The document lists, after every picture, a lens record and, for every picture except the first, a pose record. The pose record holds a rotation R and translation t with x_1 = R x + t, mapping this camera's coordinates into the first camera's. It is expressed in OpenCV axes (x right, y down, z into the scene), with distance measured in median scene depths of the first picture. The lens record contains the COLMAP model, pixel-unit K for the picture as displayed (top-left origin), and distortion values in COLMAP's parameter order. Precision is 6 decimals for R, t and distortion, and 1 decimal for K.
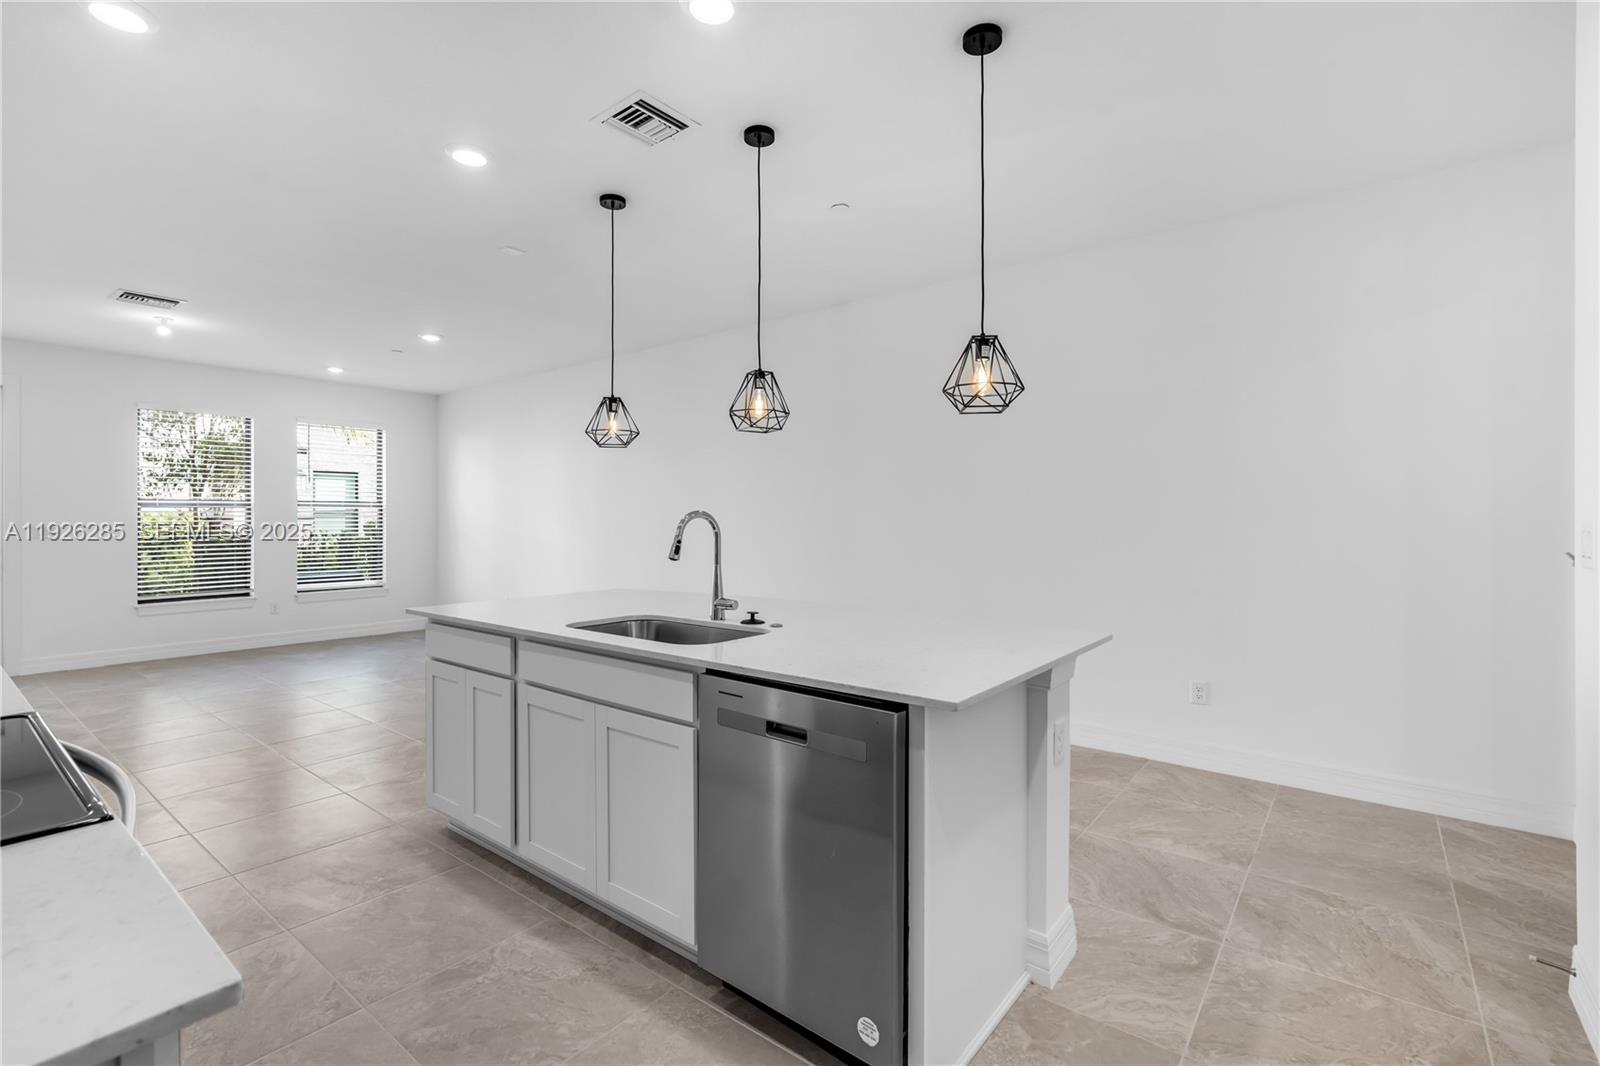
lens RADIAL K [[709.0, 0, 802.9], [0, 709.0, 516.7], [0, 0, 1]] dist [-0.001678, -0.000541]
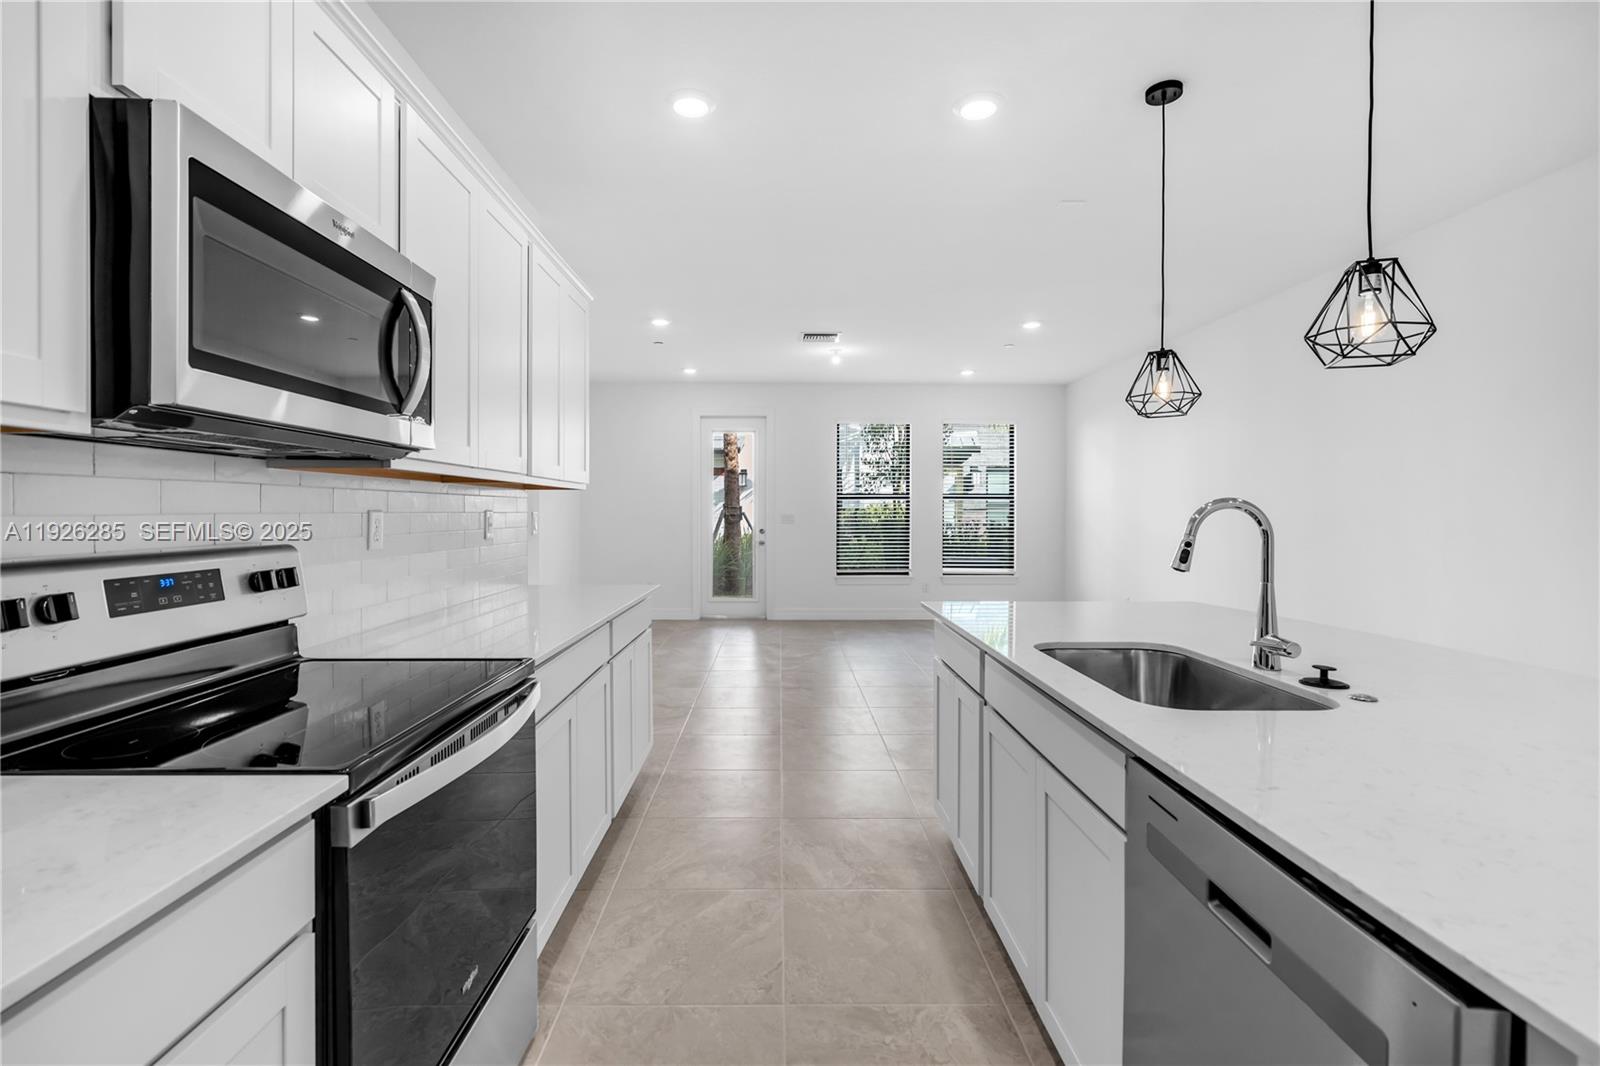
lens RADIAL K [[728.5, 0, 796.7], [0, 728.5, 512.1], [0, 0, 1]] dist [0.002159, 0.000057]
pose [[0.629711, 0.005600, -0.776809, 0.122416], [-0.001570, 0.999981, 0.005936, 0.001154], [0.776828, -0.002518, 0.629708, 0.260744]]
